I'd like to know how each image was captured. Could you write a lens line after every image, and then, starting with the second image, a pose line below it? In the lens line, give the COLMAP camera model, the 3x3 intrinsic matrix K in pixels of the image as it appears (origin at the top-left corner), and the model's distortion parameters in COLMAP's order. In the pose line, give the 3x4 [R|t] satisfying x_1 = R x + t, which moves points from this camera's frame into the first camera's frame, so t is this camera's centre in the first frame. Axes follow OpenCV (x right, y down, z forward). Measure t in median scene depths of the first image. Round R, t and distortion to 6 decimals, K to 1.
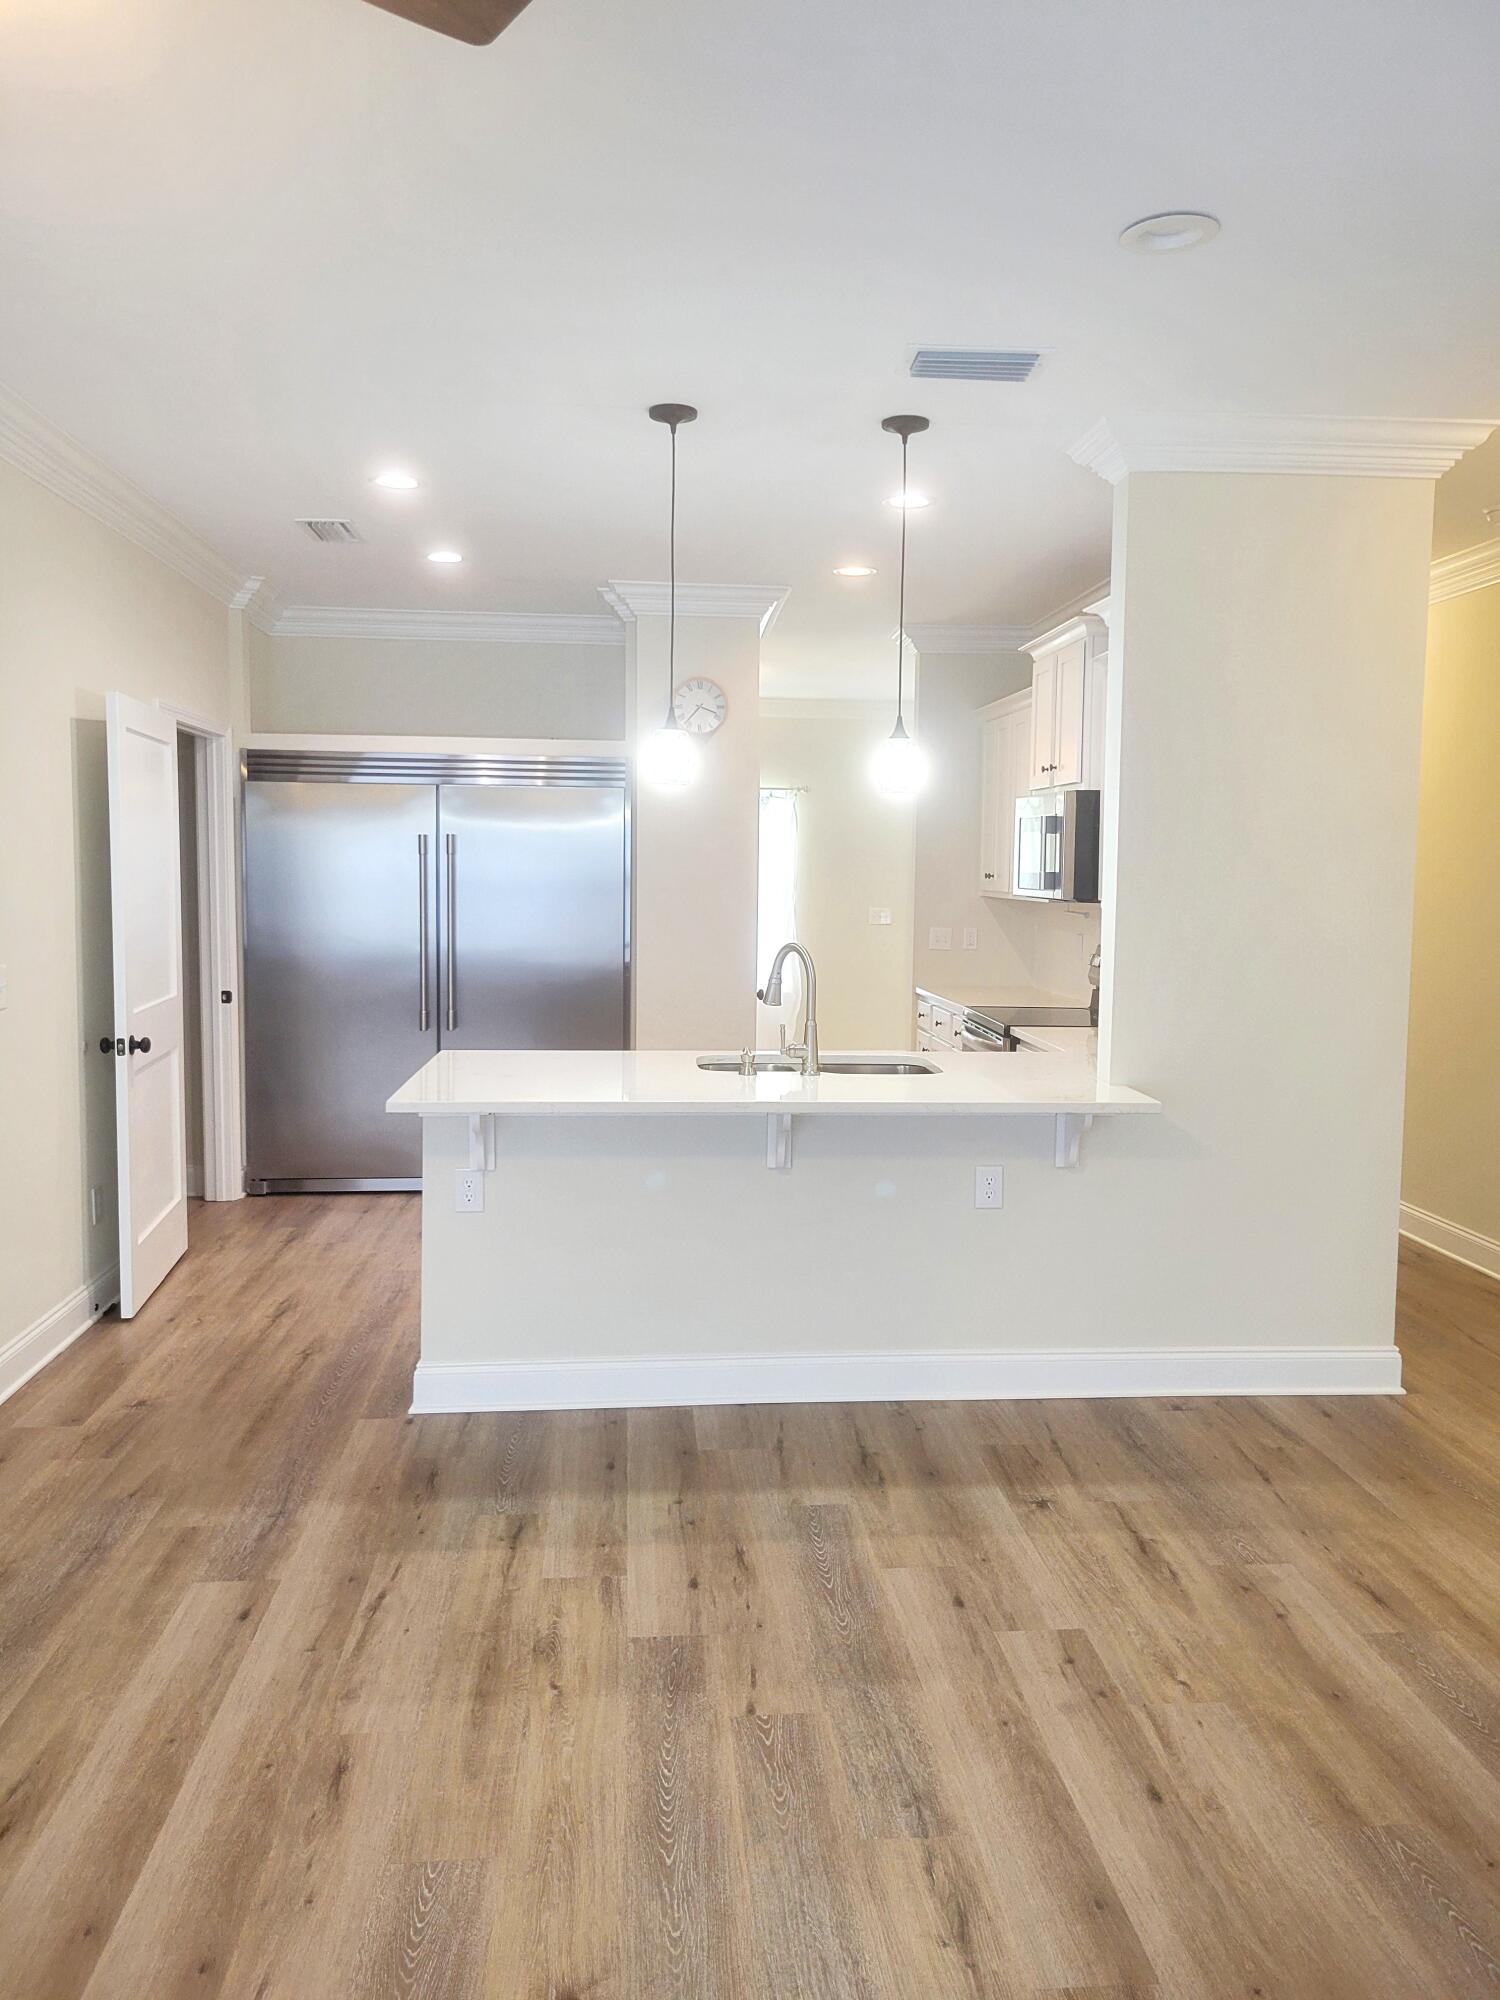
lens RADIAL K [[1474.8, 0, 750.0], [0, 1474.8, 1000.0], [0, 0, 1]] dist [0.002746, -0.000150]
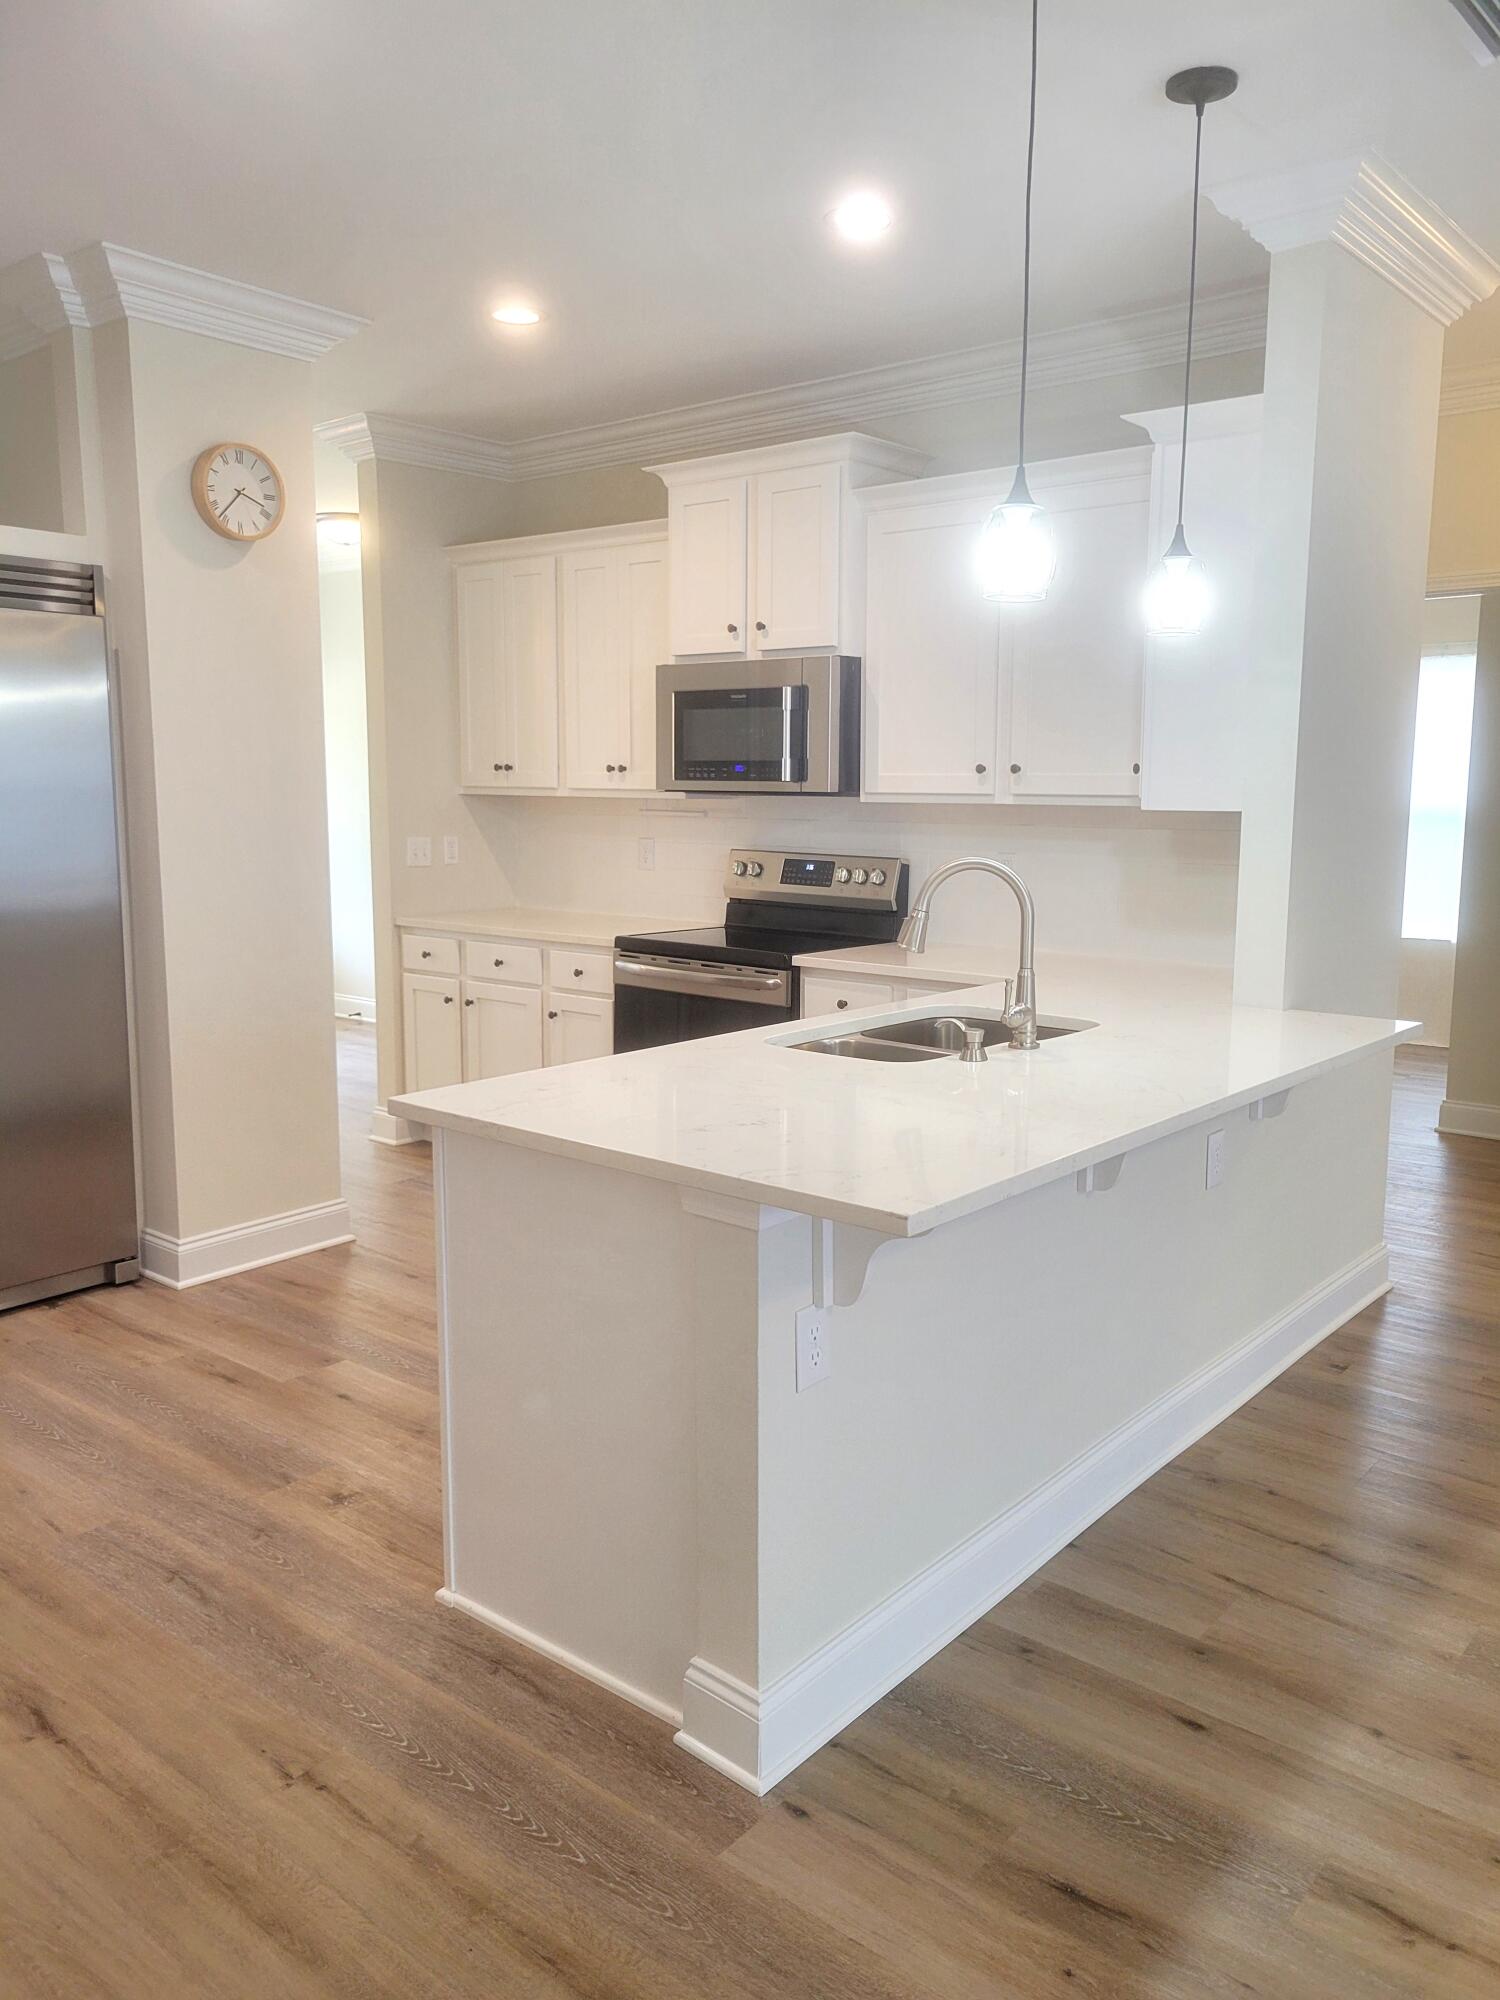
lens RADIAL K [[1511.3, 0, 702.9], [0, 1511.3, 1001.8], [0, 0, 1]] dist [0.019804, -0.001589]
pose [[0.704409, -0.110822, 0.701089, -0.590112], [0.066770, 0.993702, 0.089989, -0.046704], [-0.706647, -0.016578, 0.707372, 0.642540]]
